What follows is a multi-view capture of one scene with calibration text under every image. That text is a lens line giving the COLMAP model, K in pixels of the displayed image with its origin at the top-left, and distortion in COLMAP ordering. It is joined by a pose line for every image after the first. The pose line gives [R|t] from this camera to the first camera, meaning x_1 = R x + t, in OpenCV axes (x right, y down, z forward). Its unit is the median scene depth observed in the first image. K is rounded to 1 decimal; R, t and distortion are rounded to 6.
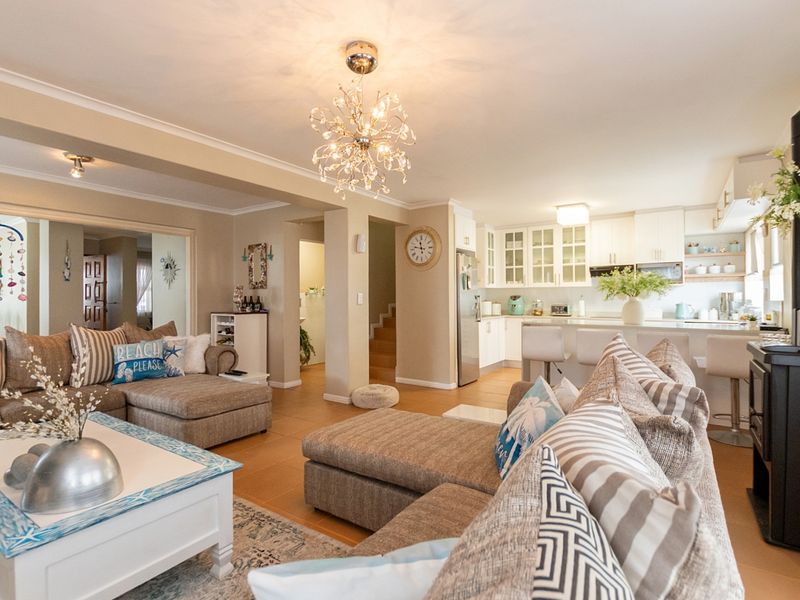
lens RADIAL K [[412.2, 0, 405.2], [0, 412.2, 293.3], [0, 0, 1]] dist [-0.000799, 0.000238]
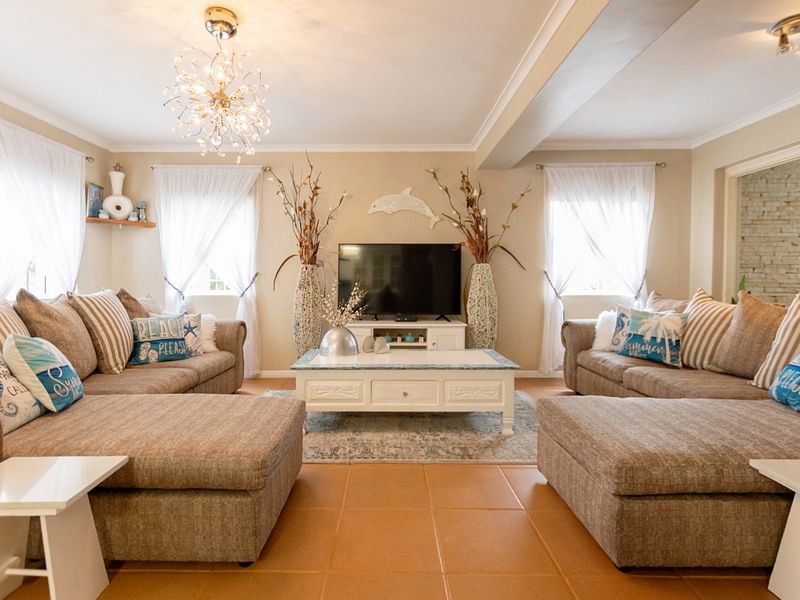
lens RADIAL K [[424.1, 0, 381.3], [0, 424.1, 290.5], [0, 0, 1]] dist [0.002315, 0.000673]
pose [[-0.843223, 0.018464, -0.537247, 0.067451], [0.010150, 0.999779, 0.018430, 0.047085], [0.537469, 0.010088, -0.843223, 1.086631]]
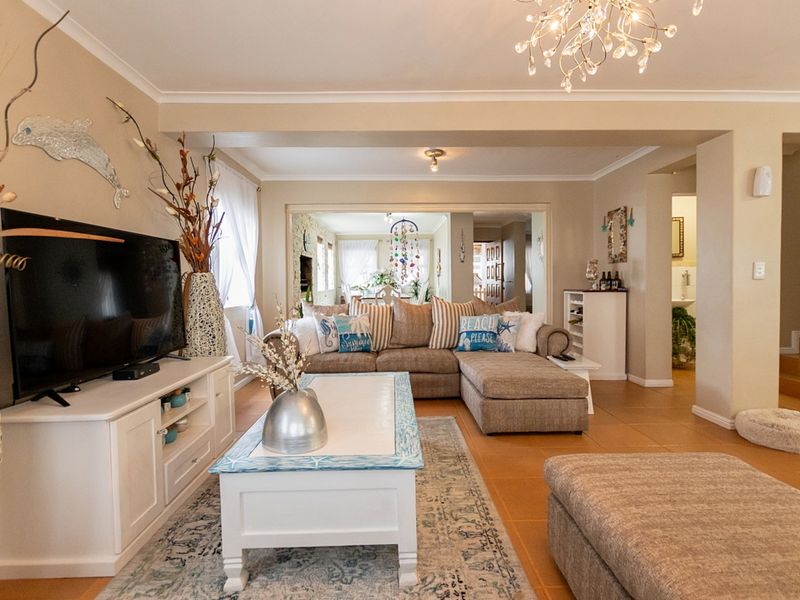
lens RADIAL K [[412.2, 0, 405.2], [0, 412.2, 293.3], [0, 0, 1]] dist [-0.000799, 0.000238]
pose [[0.578182, 0.021644, -0.815620, 0.106822], [0.015267, 0.999186, 0.037337, 0.018634], [0.815765, -0.034040, 0.577381, 0.222554]]
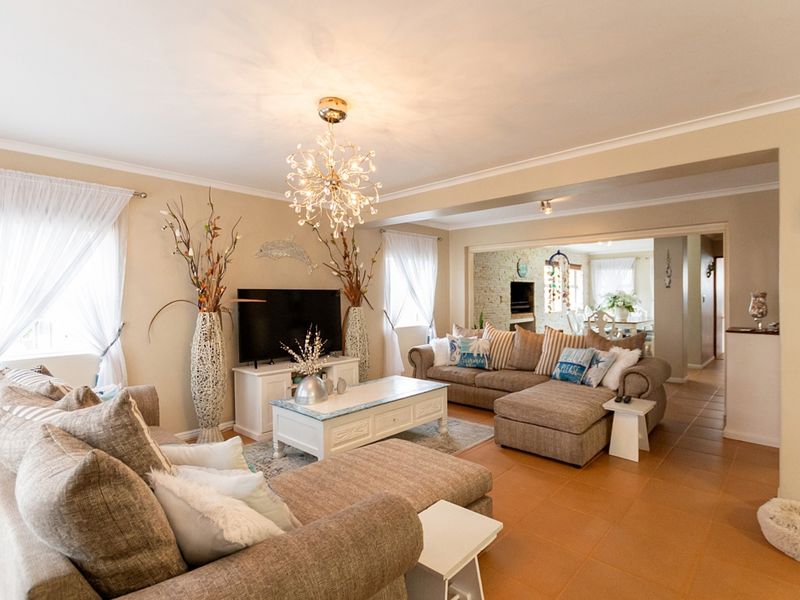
lens RADIAL K [[421.5, 0, 417.2], [0, 421.5, 302.8], [0, 0, 1]] dist [-0.000891, 0.000055]
pose [[-0.138725, 0.023106, -0.990061, 0.516144], [0.014587, 0.999667, 0.021287, -0.032216], [0.990223, -0.011489, -0.139016, 0.701469]]
